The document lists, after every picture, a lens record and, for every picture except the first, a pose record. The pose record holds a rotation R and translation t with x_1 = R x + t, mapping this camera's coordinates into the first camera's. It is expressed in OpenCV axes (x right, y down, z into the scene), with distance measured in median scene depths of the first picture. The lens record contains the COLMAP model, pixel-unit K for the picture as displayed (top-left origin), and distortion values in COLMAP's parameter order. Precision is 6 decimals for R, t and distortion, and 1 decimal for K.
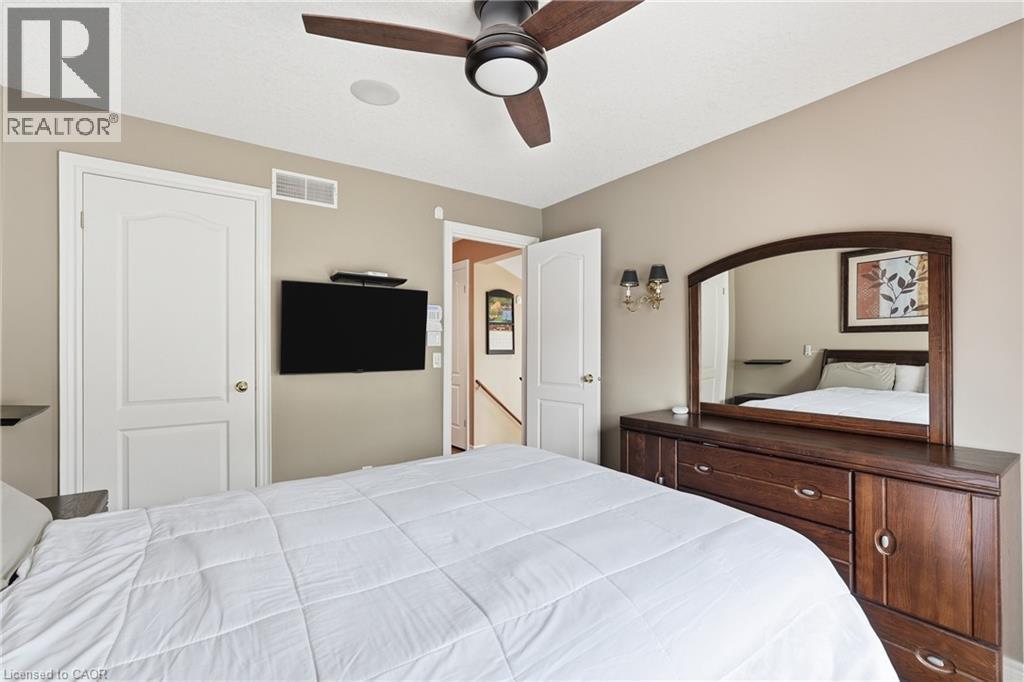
lens RADIAL K [[446.1, 0, 515.2], [0, 446.1, 343.8], [0, 0, 1]] dist [-0.003341, -0.000224]
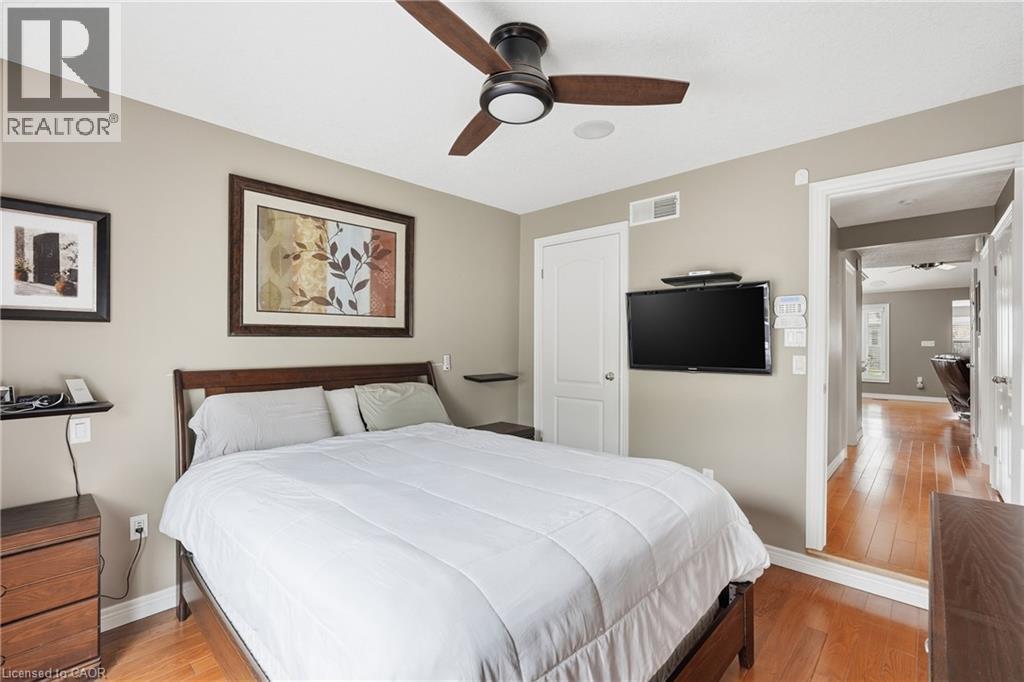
lens RADIAL K [[446.1, 0, 515.2], [0, 446.1, 341.4], [0, 0, 1]] dist [-0.003341, -0.000224]
pose [[0.217909, -0.002196, -0.975967, 0.566744], [0.003129, 0.999994, -0.001551, -0.006383], [0.975964, -0.002716, 0.217915, 0.396004]]
